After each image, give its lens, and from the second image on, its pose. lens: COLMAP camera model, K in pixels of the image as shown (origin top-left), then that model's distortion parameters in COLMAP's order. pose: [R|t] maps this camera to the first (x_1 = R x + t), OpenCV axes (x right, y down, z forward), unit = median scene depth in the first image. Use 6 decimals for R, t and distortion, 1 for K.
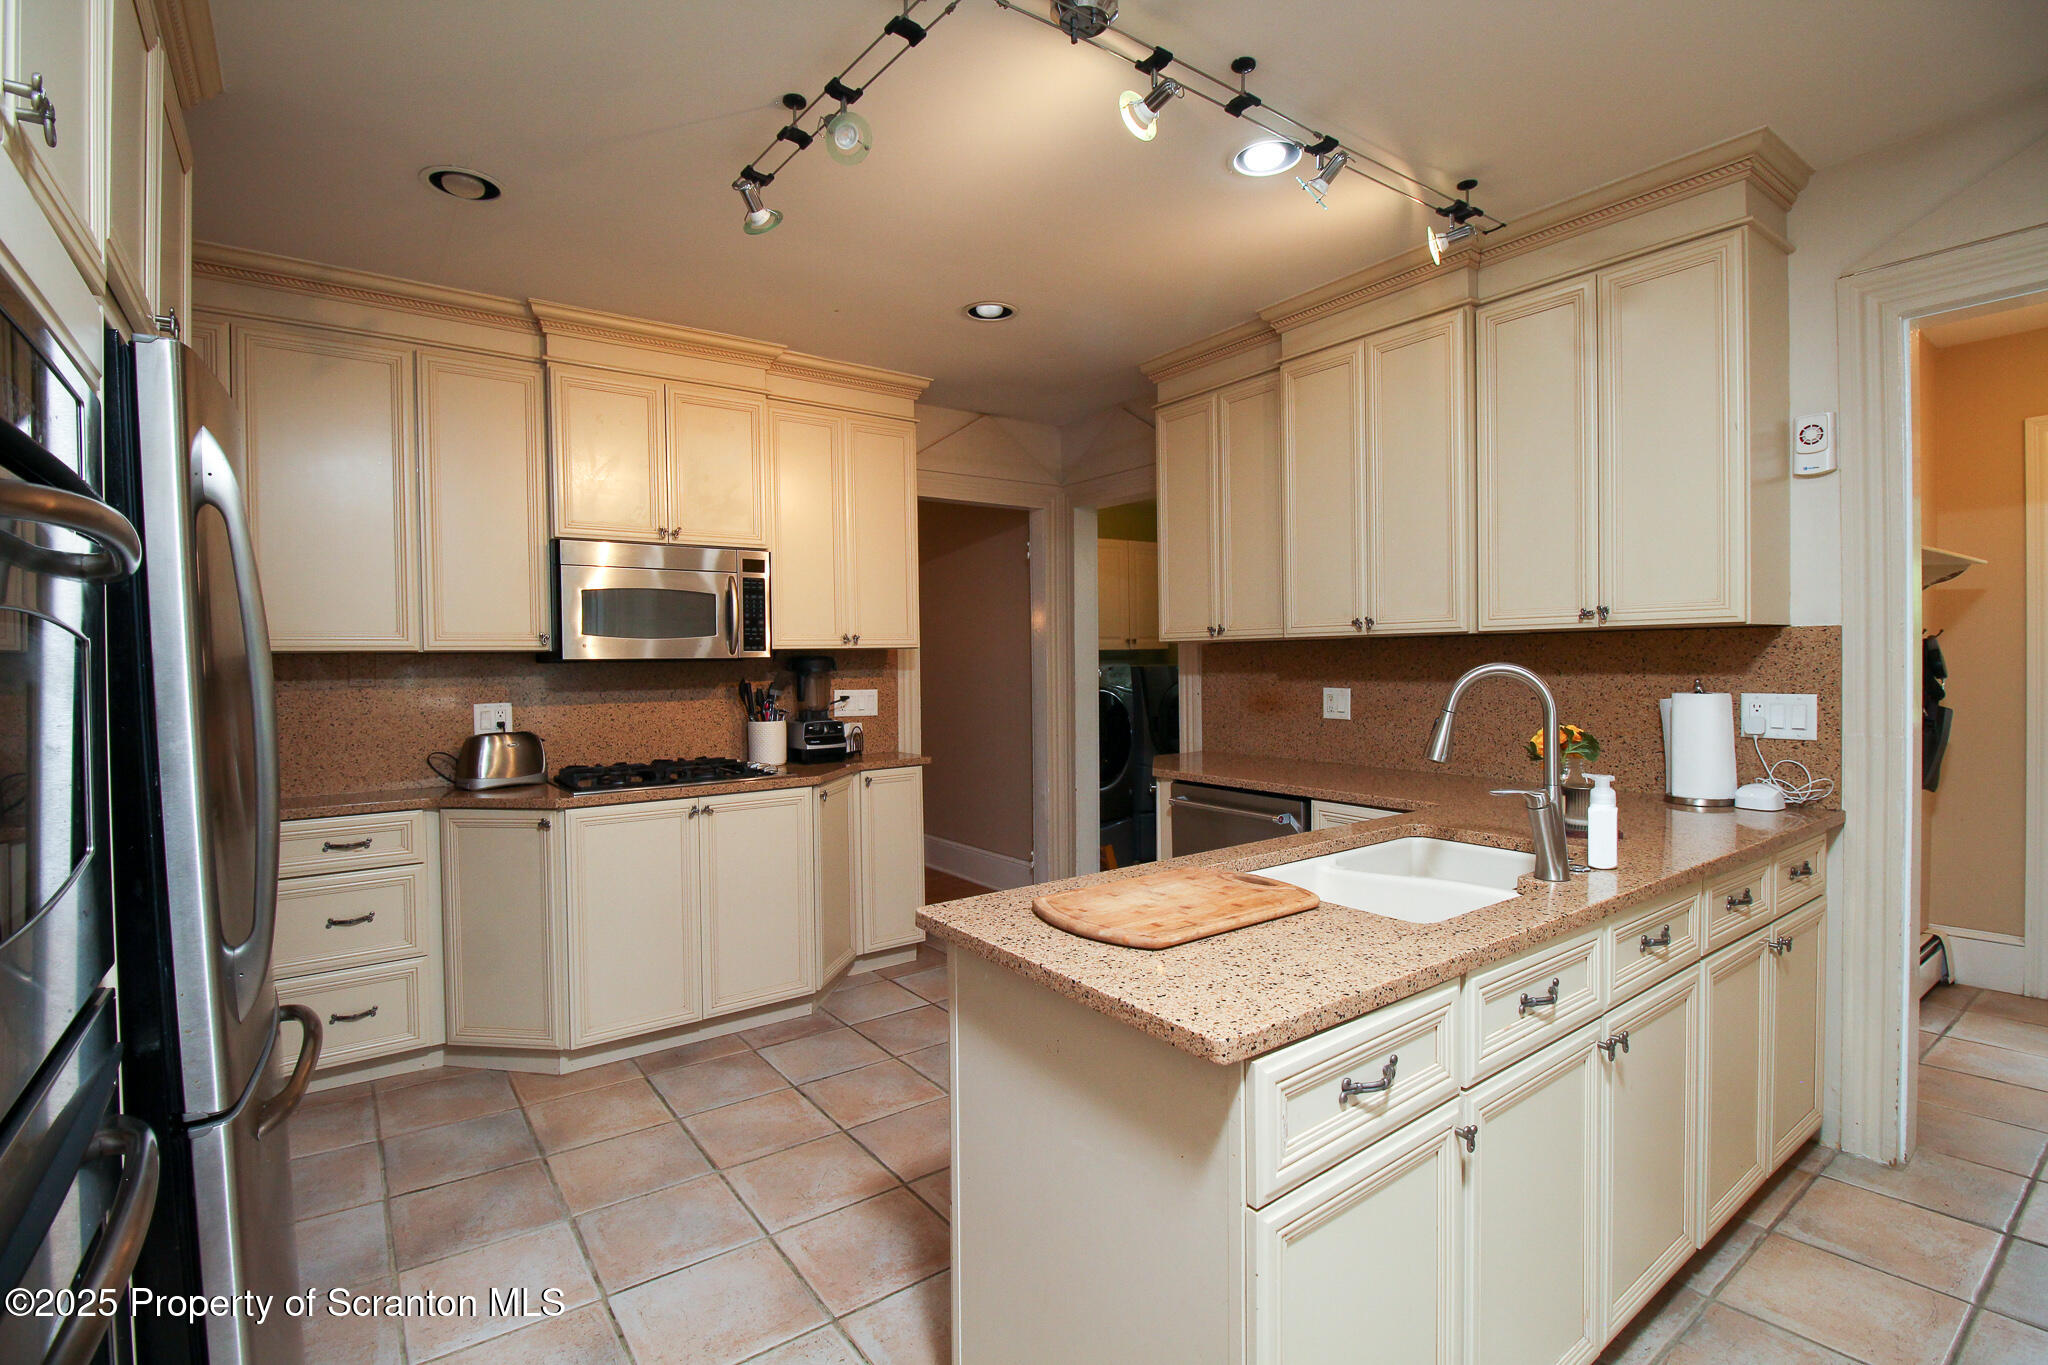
lens RADIAL K [[953.5, 0, 1039.5], [0, 953.5, 674.5], [0, 0, 1]] dist [-0.003807, -0.005717]
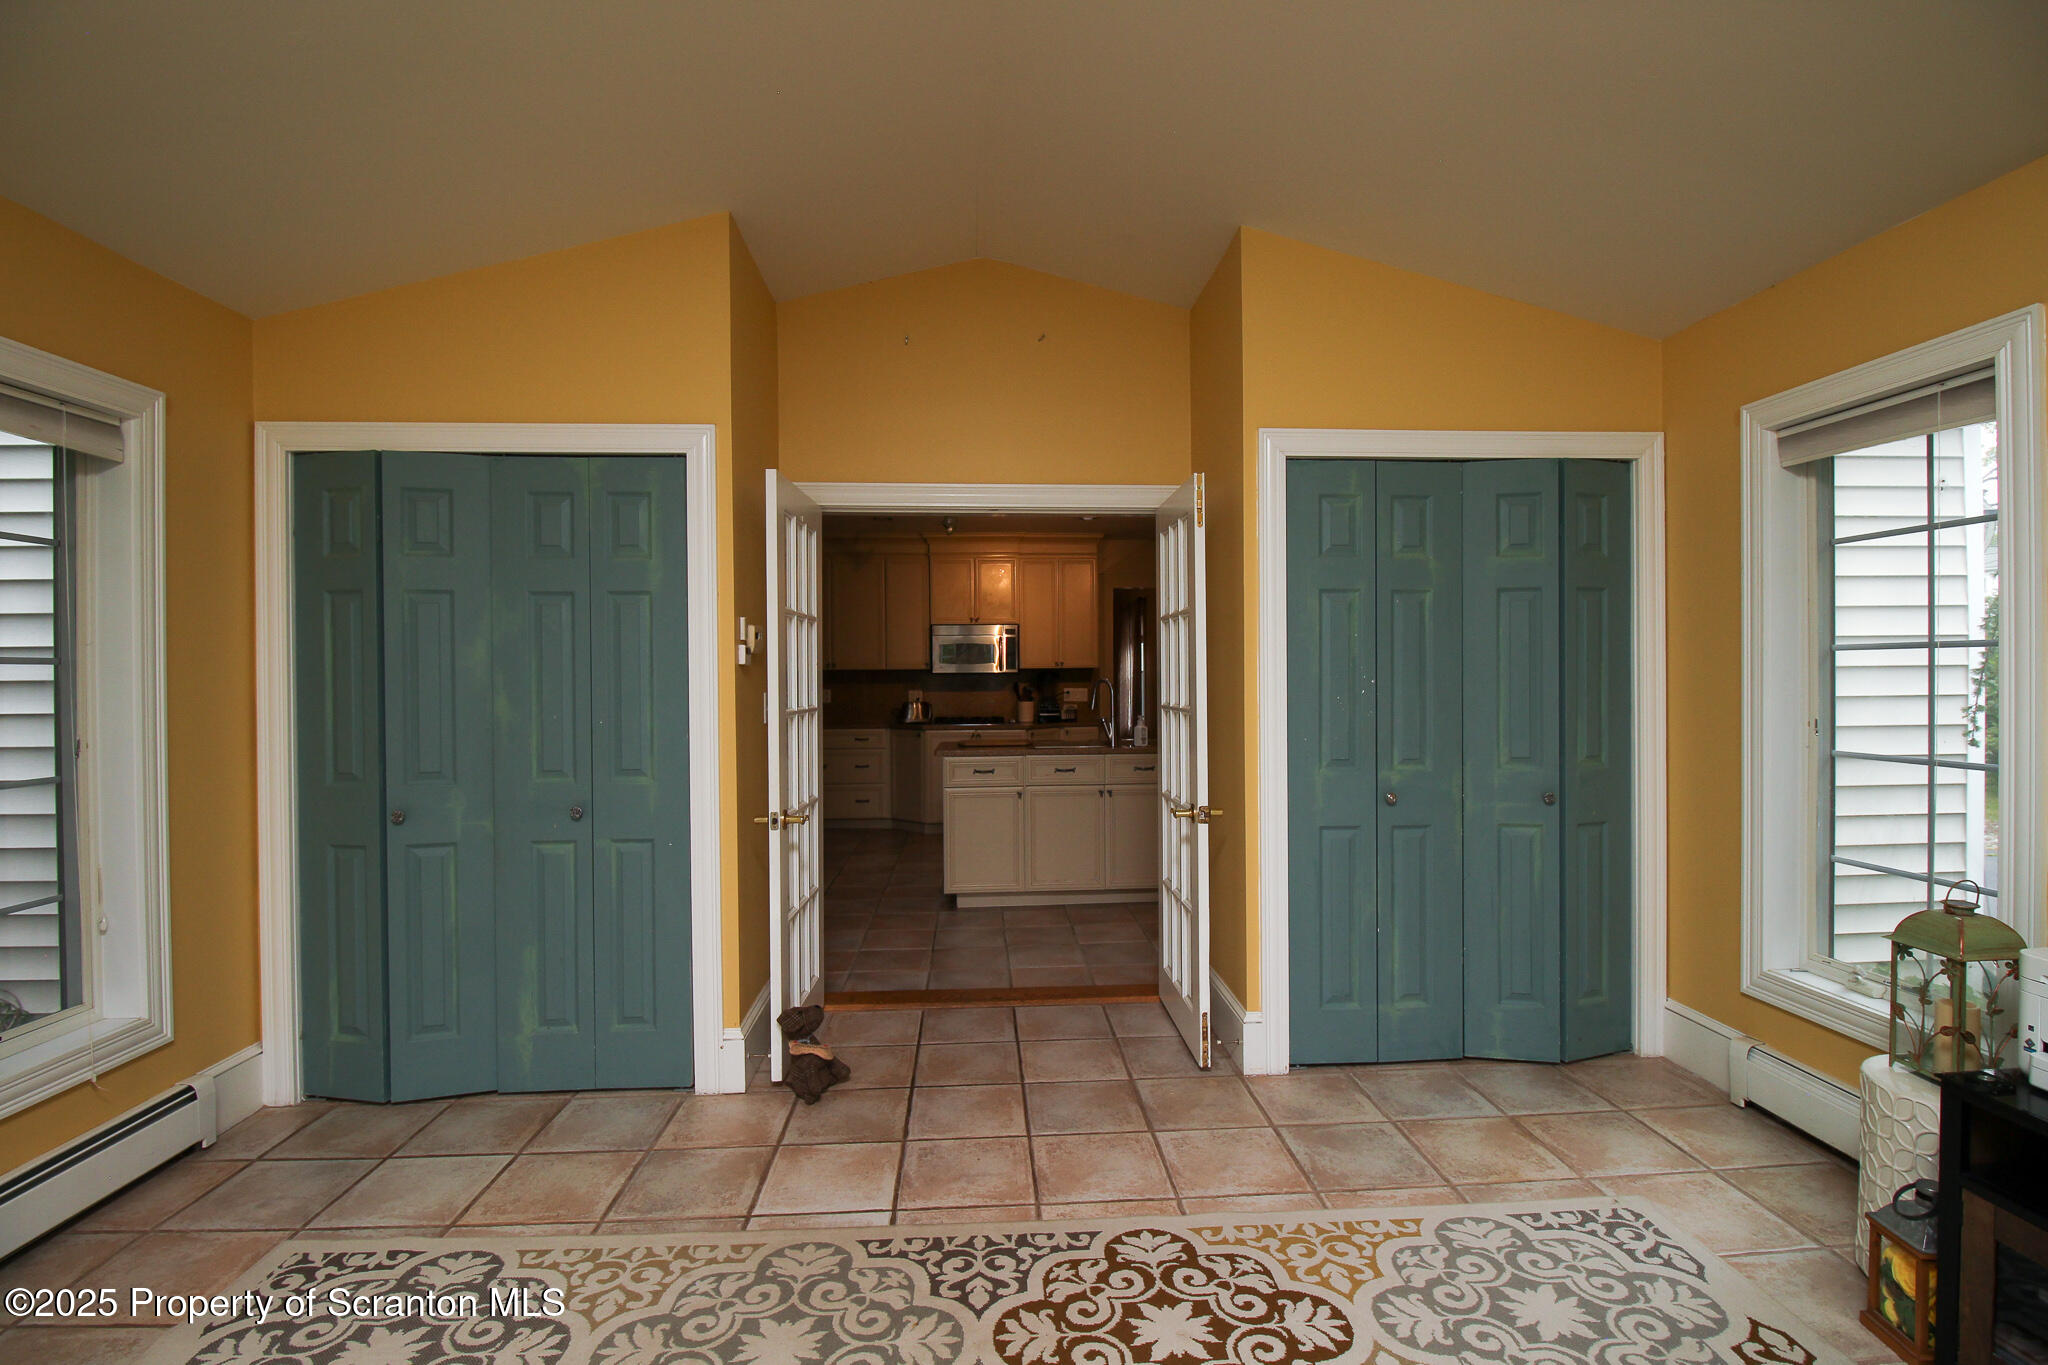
lens RADIAL K [[953.5, 0, 1021.4], [0, 953.5, 678.5], [0, 0, 1]] dist [-0.003807, -0.005717]
pose [[0.836149, 0.011894, -0.548373, 0.950466], [-0.015786, 0.999873, -0.002385, 0.001993], [0.548275, 0.010651, 0.836230, -0.863061]]
